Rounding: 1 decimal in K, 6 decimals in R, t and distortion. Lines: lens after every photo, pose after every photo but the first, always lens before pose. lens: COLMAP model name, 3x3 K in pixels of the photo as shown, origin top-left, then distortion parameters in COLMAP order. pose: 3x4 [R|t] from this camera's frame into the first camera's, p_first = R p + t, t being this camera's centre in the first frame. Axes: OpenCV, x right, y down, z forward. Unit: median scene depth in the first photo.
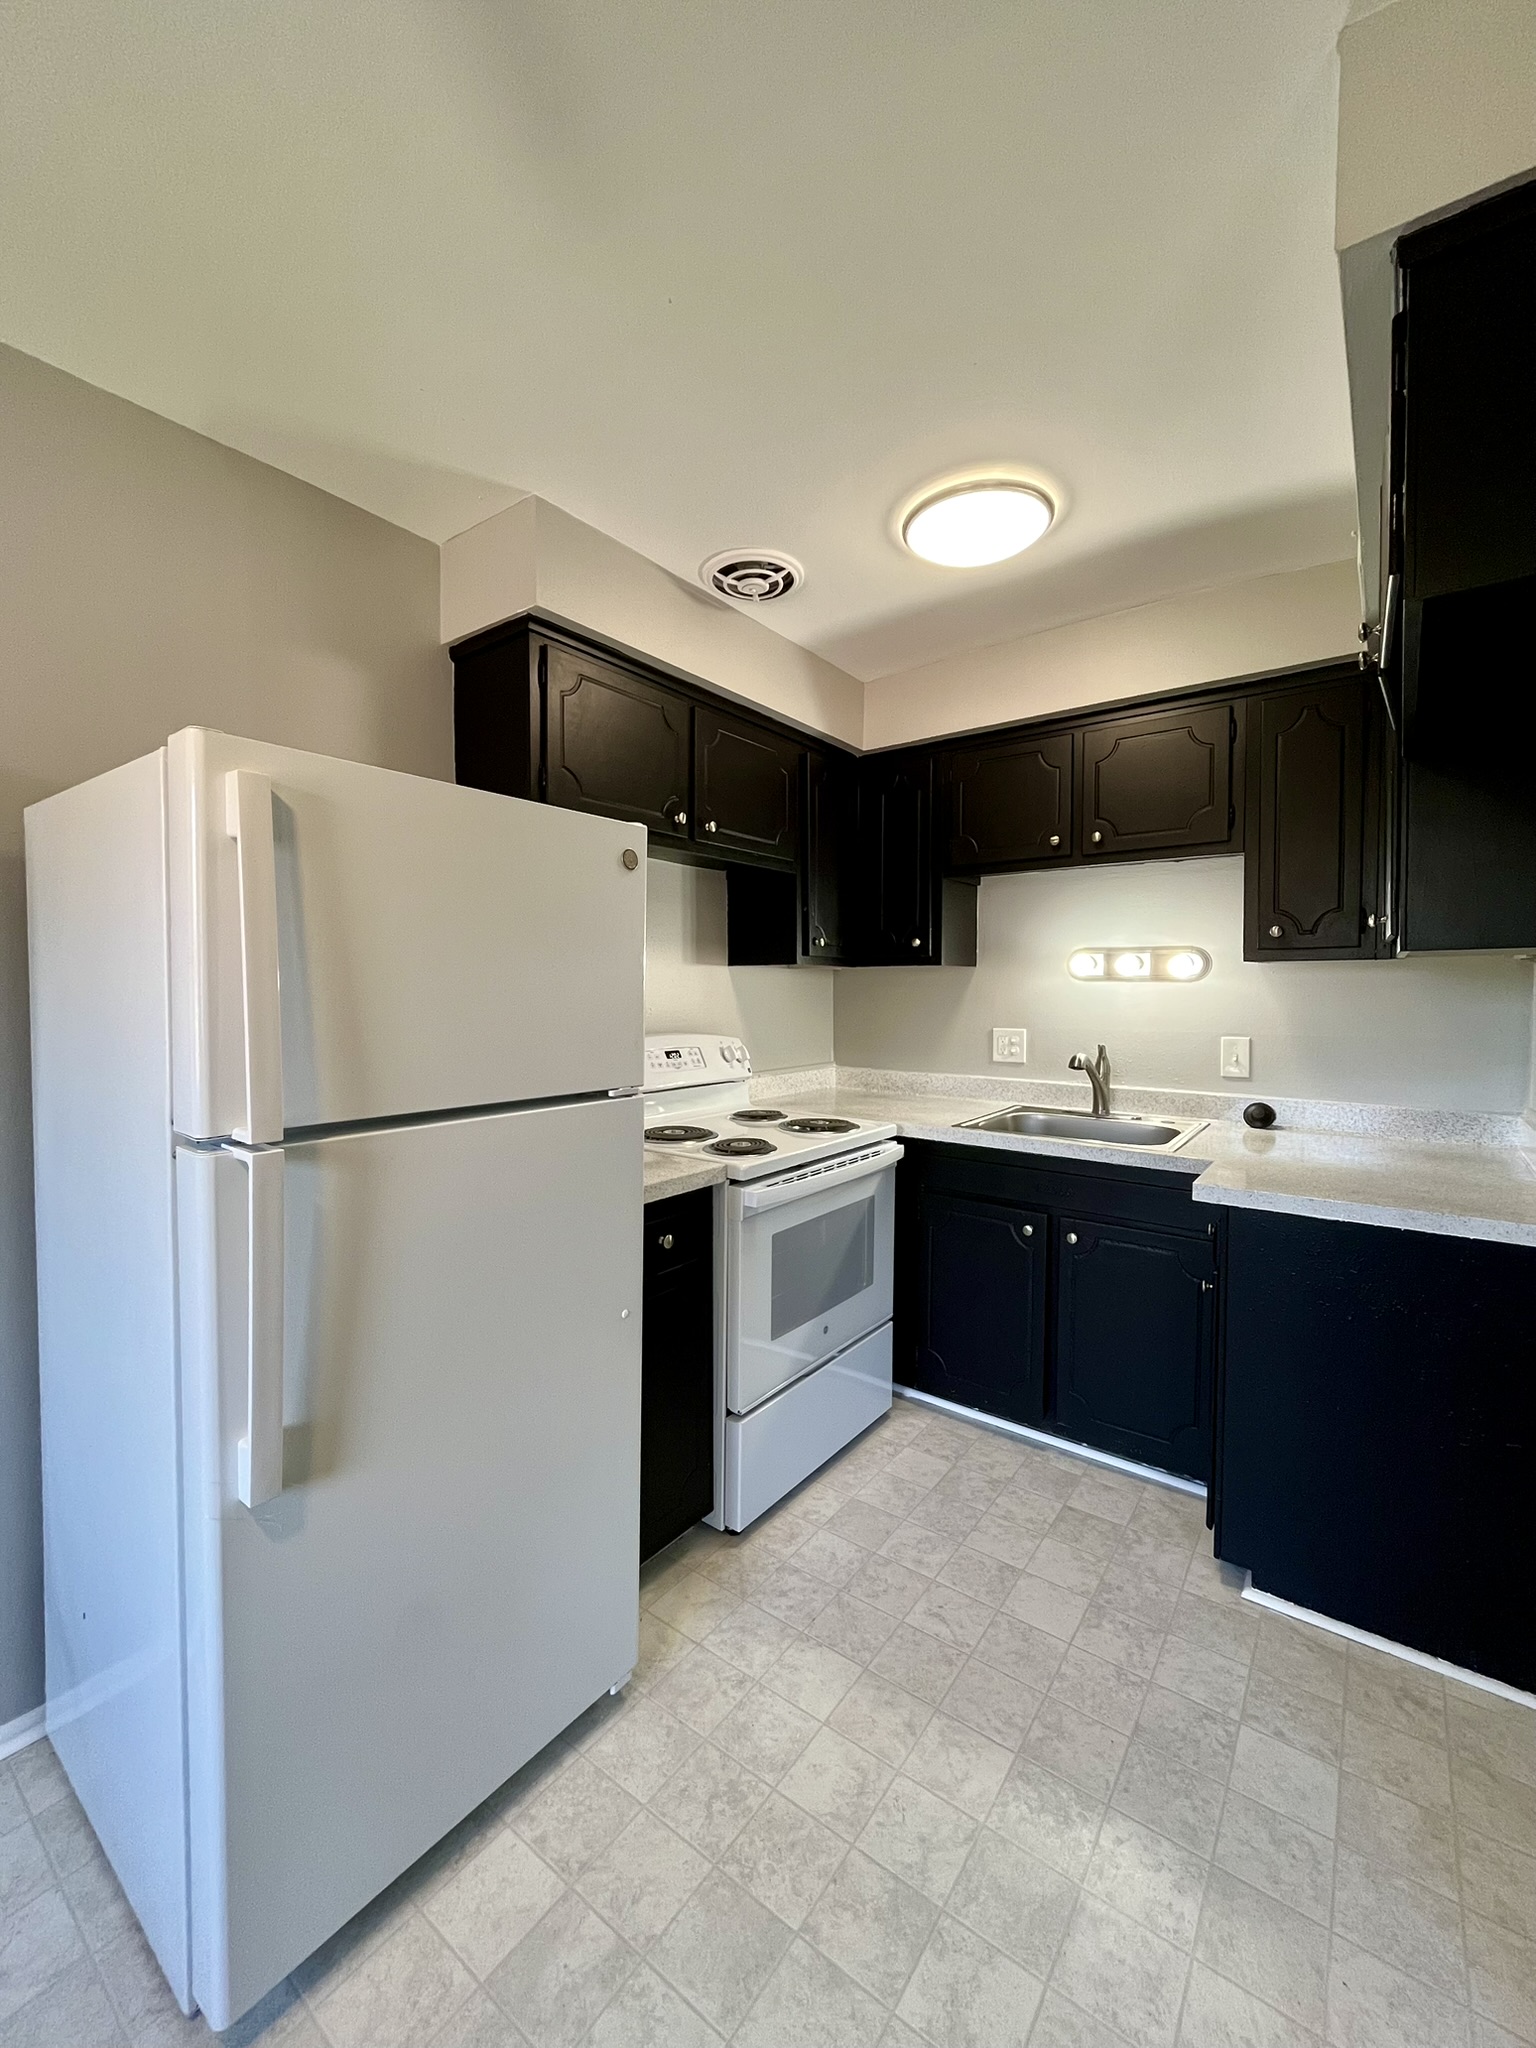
lens RADIAL K [[823.7, 0, 768.0], [0, 823.7, 1024.0], [0, 0, 1]] dist [-0.000600, -0.000090]
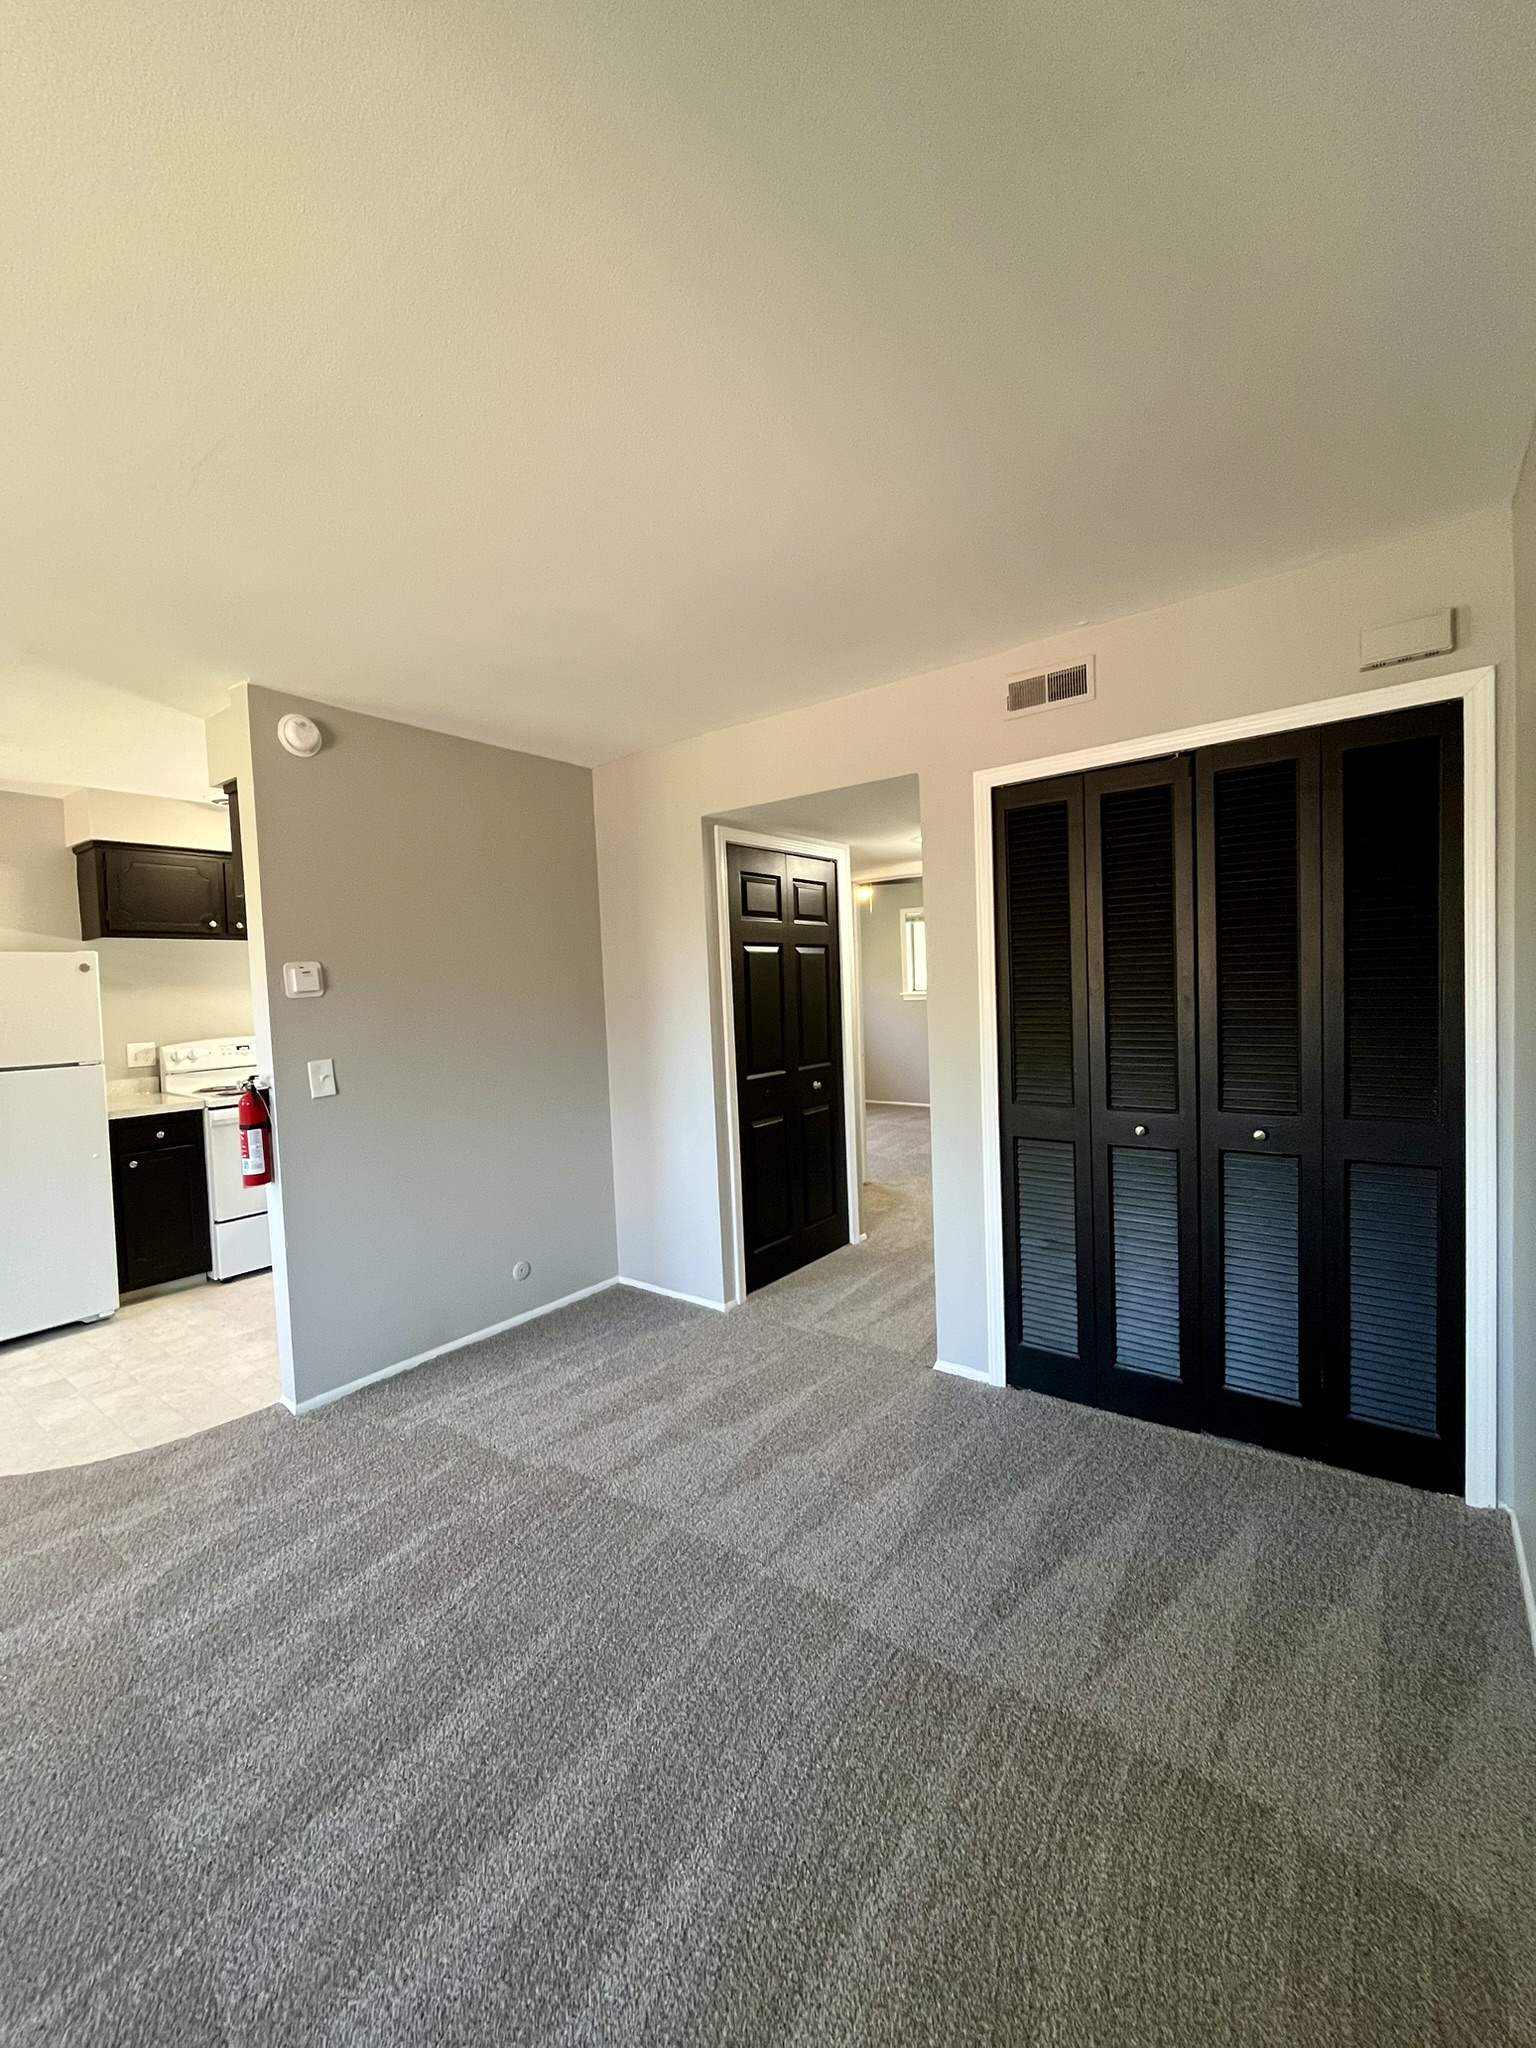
lens RADIAL K [[821.3, 0, 779.6], [0, 821.3, 1016.0], [0, 0, 1]] dist [-0.000186, -0.000053]
pose [[0.999541, -0.029899, -0.004815, 1.207456], [0.029904, 0.999552, 0.000791, 0.002144], [0.004789, -0.000935, 0.999988, -0.905144]]
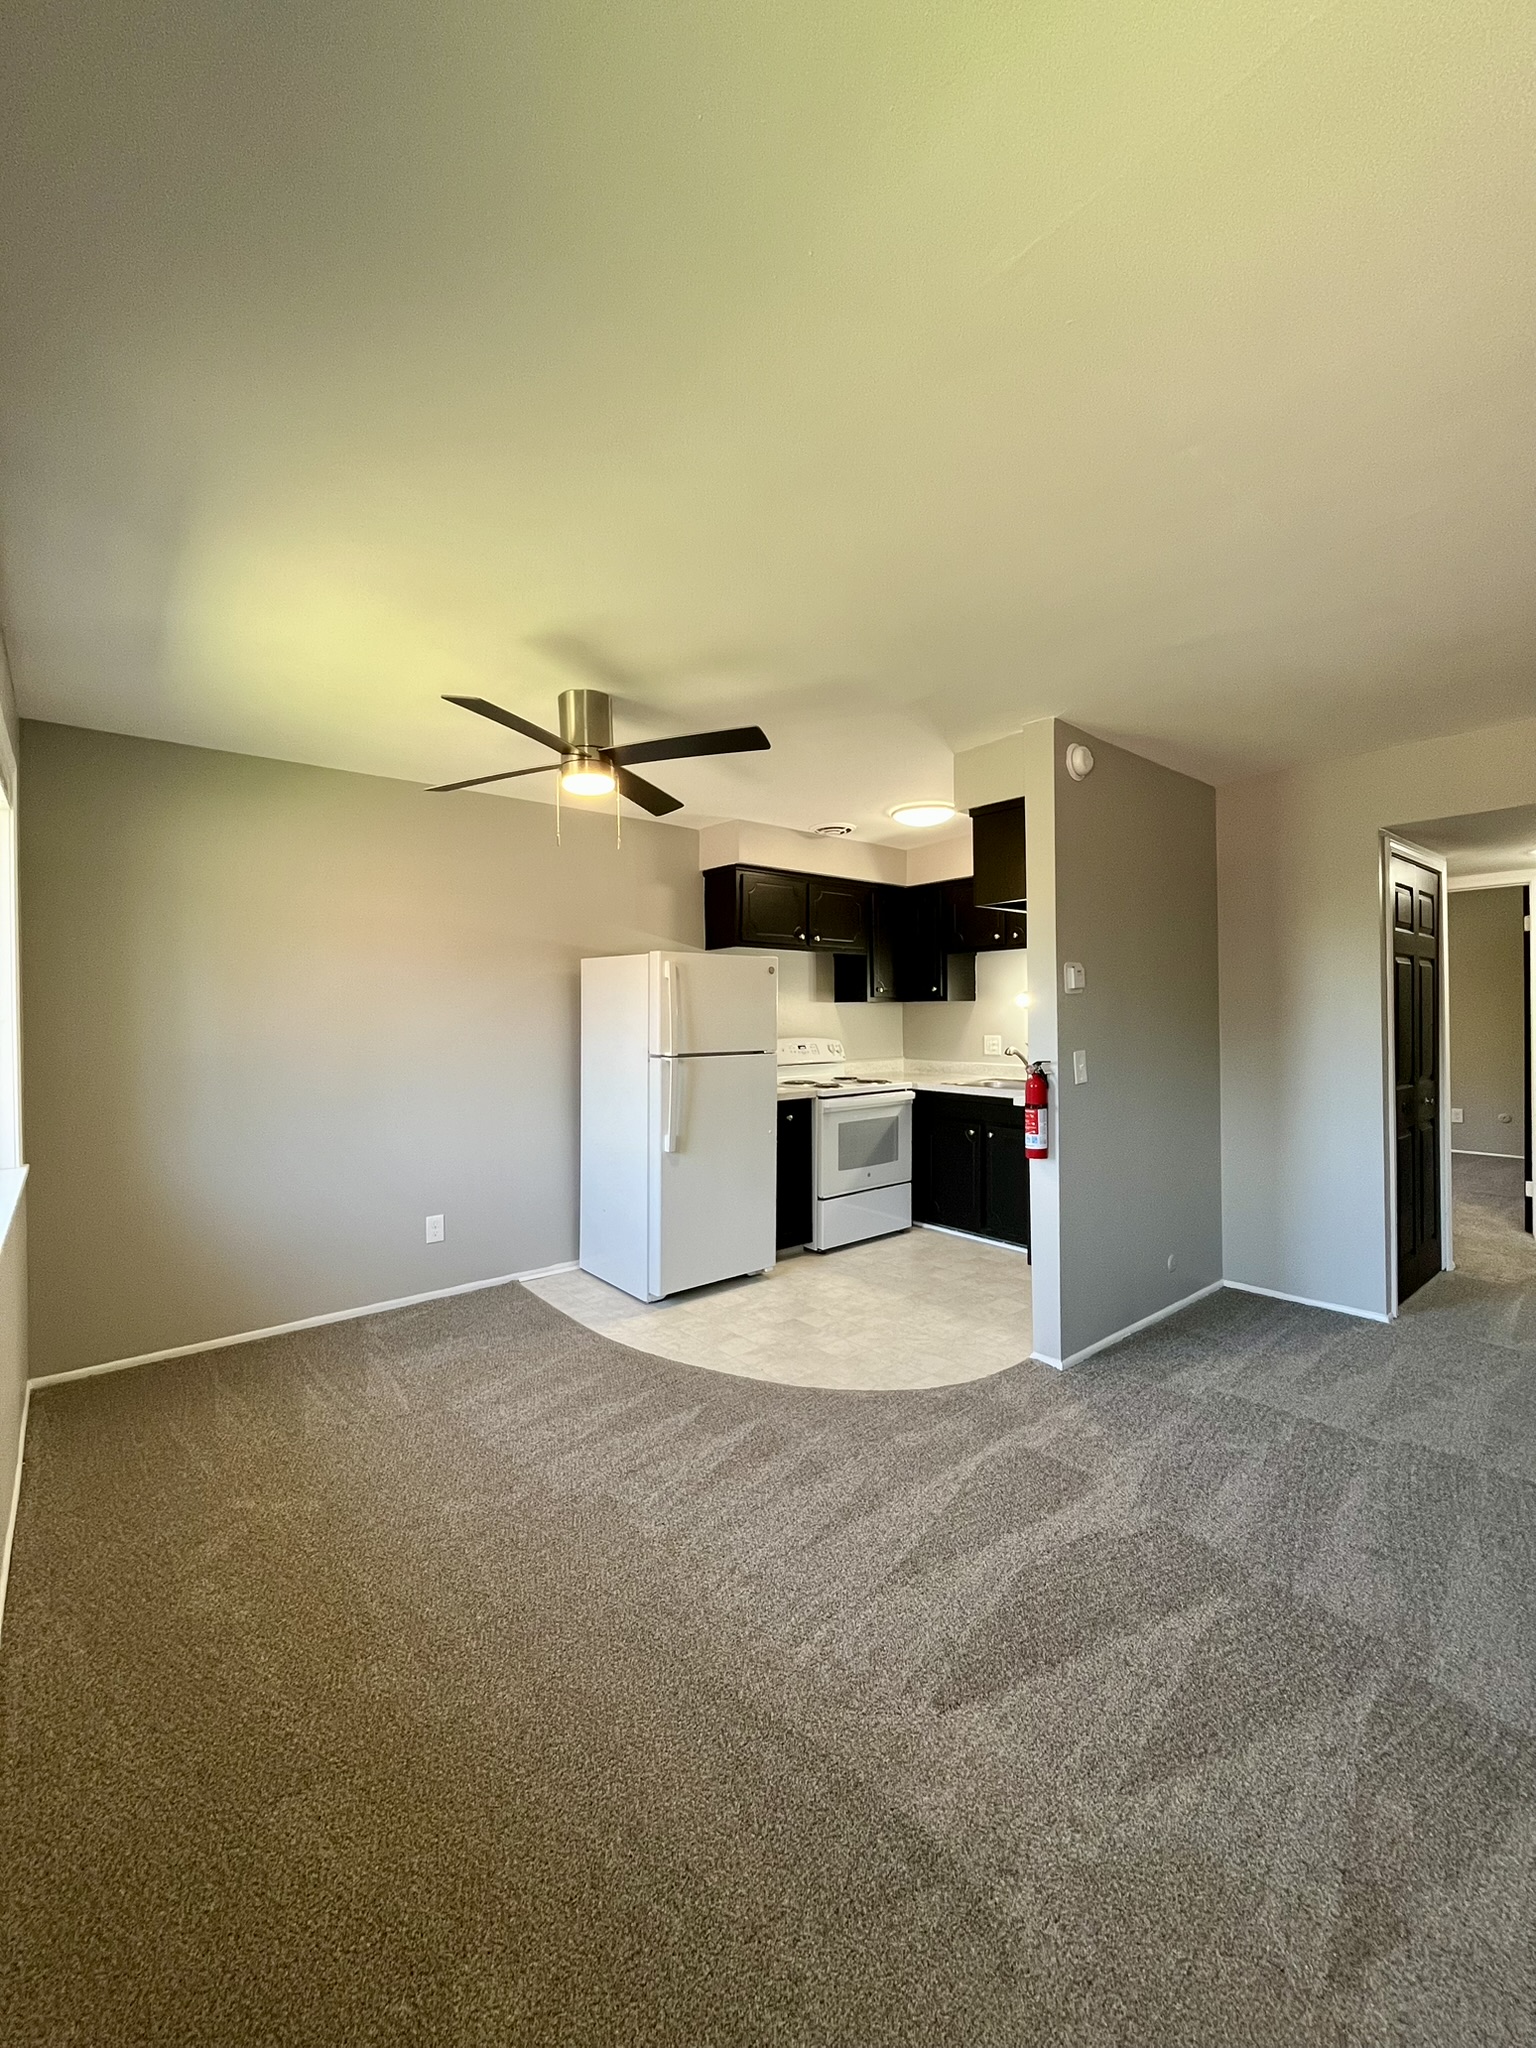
lens RADIAL K [[823.7, 0, 768.0], [0, 823.7, 1024.0], [0, 0, 1]] dist [-0.000600, -0.000090]
pose [[0.974862, -0.005308, -0.222745, 0.290737], [-0.001394, 0.999551, -0.029923, 0.046398], [0.222803, 0.029481, 0.974418, -1.137428]]
